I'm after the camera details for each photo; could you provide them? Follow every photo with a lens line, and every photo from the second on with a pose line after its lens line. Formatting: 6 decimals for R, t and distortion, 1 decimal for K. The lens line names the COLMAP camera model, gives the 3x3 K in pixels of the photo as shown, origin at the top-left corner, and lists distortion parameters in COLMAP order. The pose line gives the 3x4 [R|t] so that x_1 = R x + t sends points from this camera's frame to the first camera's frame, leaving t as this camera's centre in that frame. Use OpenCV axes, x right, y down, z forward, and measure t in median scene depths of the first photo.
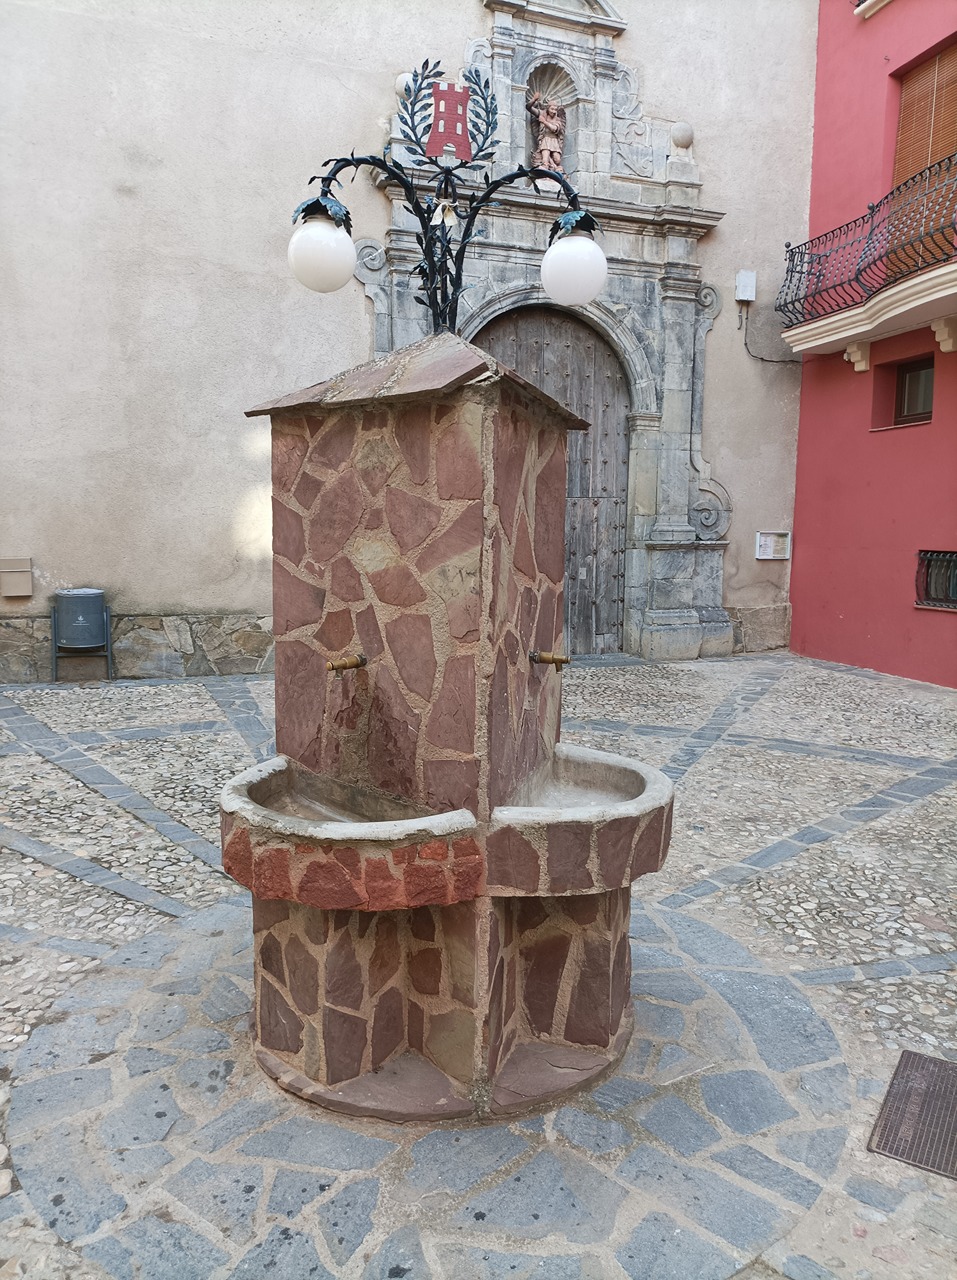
lens RADIAL K [[944.4, 0, 478.8], [0, 944.4, 640.1], [0, 0, 1]] dist [0.002492, -0.000344]
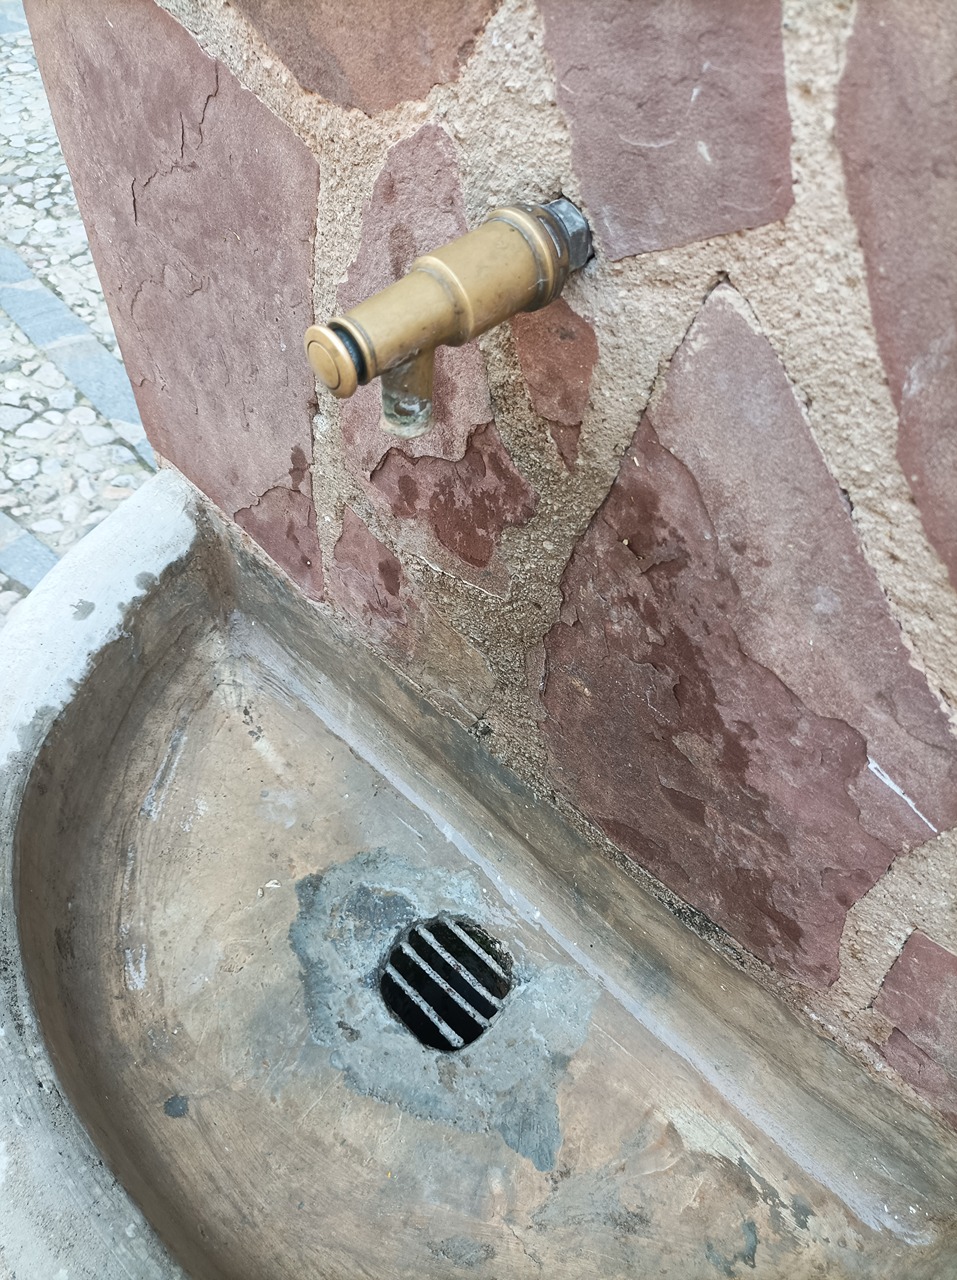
lens RADIAL K [[944.4, 0, 477.5], [0, 944.4, 641.8], [0, 0, 1]] dist [0.002492, -0.000344]
pose [[0.999867, 0.015932, 0.003547, -0.124112], [-0.014180, 0.740309, 0.672117, -0.025889], [0.008082, -0.672078, 0.740437, 0.788724]]
